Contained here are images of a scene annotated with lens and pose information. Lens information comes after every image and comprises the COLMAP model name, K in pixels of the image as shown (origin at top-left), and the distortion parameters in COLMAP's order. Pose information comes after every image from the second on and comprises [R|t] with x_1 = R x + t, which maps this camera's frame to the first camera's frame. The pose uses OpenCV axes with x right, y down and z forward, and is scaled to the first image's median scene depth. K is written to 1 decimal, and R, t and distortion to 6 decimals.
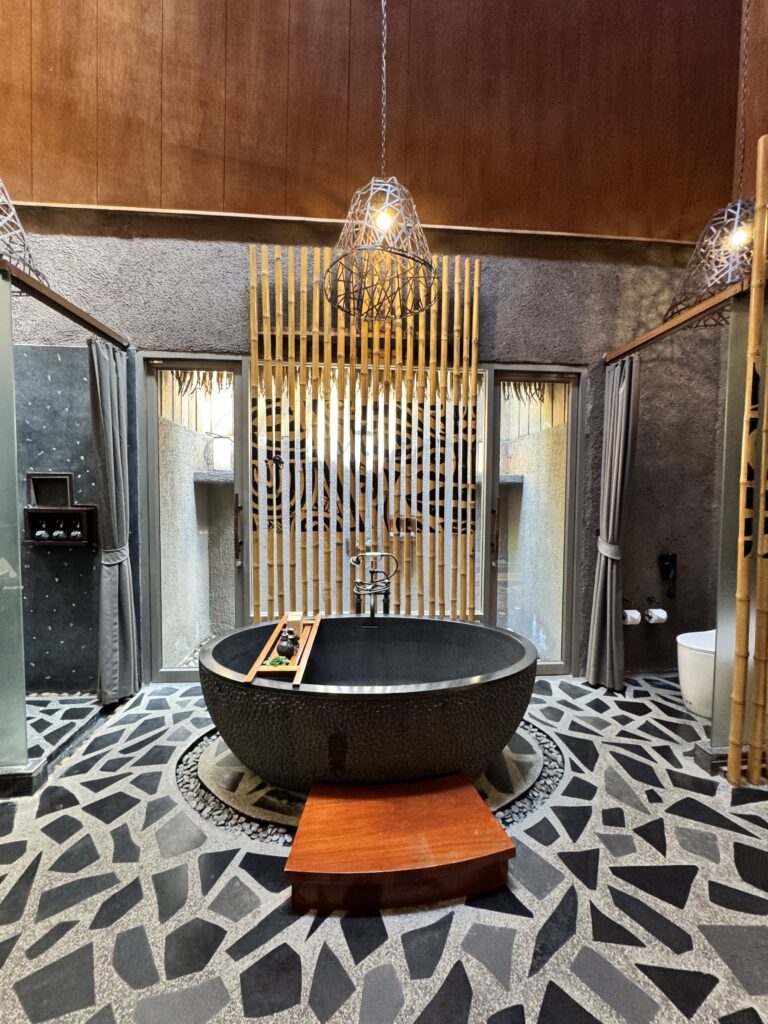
lens RADIAL K [[408.6, 0, 384.0], [0, 408.6, 512.0], [0, 0, 1]] dist [-0.003421, 0.000381]
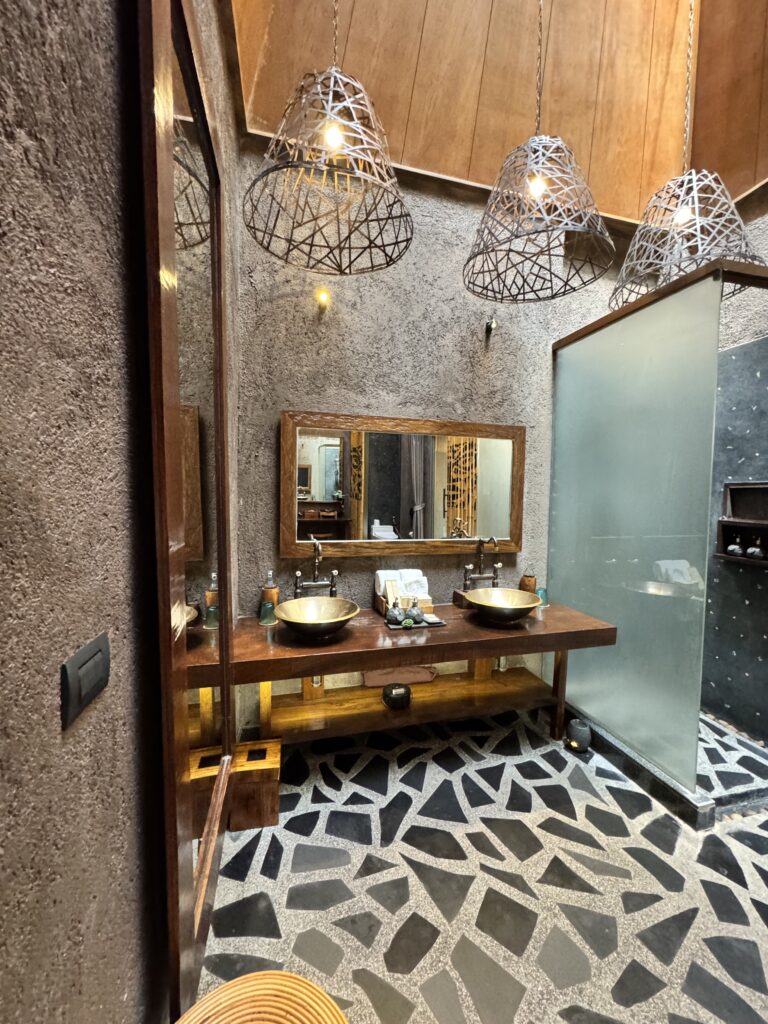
lens RADIAL K [[408.6, 0, 384.0], [0, 408.6, 512.0], [0, 0, 1]] dist [-0.003421, 0.000381]
pose [[0.150853, 0.041189, -0.987698, -0.065346], [-0.059941, 0.997674, 0.032450, -0.012773], [0.986737, 0.054308, 0.152971, 0.089253]]
